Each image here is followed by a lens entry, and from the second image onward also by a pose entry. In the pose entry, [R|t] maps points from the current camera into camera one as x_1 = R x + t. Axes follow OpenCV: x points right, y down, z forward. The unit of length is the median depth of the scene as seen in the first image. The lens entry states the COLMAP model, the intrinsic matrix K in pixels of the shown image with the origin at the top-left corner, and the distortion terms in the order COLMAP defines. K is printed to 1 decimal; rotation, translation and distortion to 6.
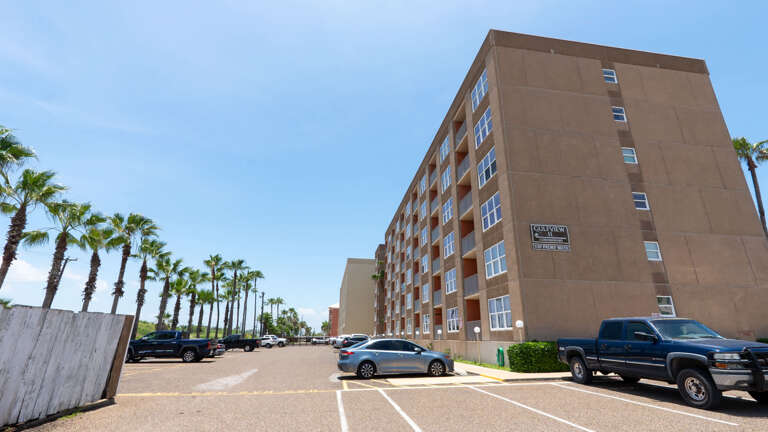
lens RADIAL K [[353.4, 0, 384.0], [0, 353.4, 216.0], [0, 0, 1]] dist [-0.004109, -0.000621]
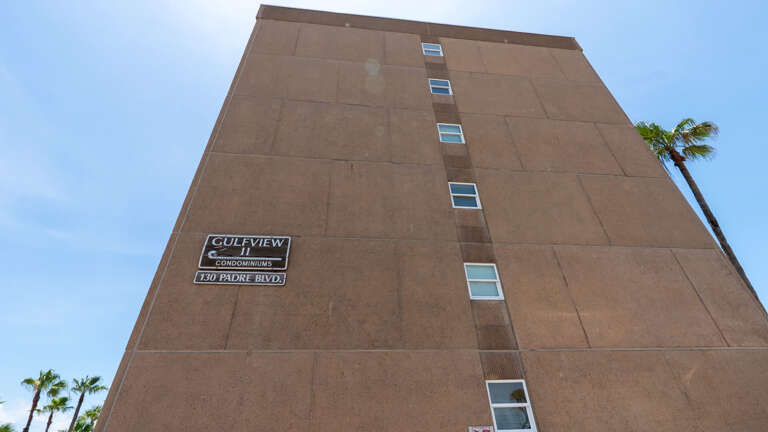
lens RADIAL K [[353.4, 0, 384.0], [0, 353.4, 216.0], [0, 0, 1]] dist [-0.004109, -0.000621]
pose [[0.998362, -0.057207, 0.000677, 0.605987], [0.054778, 0.952431, -0.299791, 0.145827], [0.016505, 0.299337, 0.954005, 0.490317]]
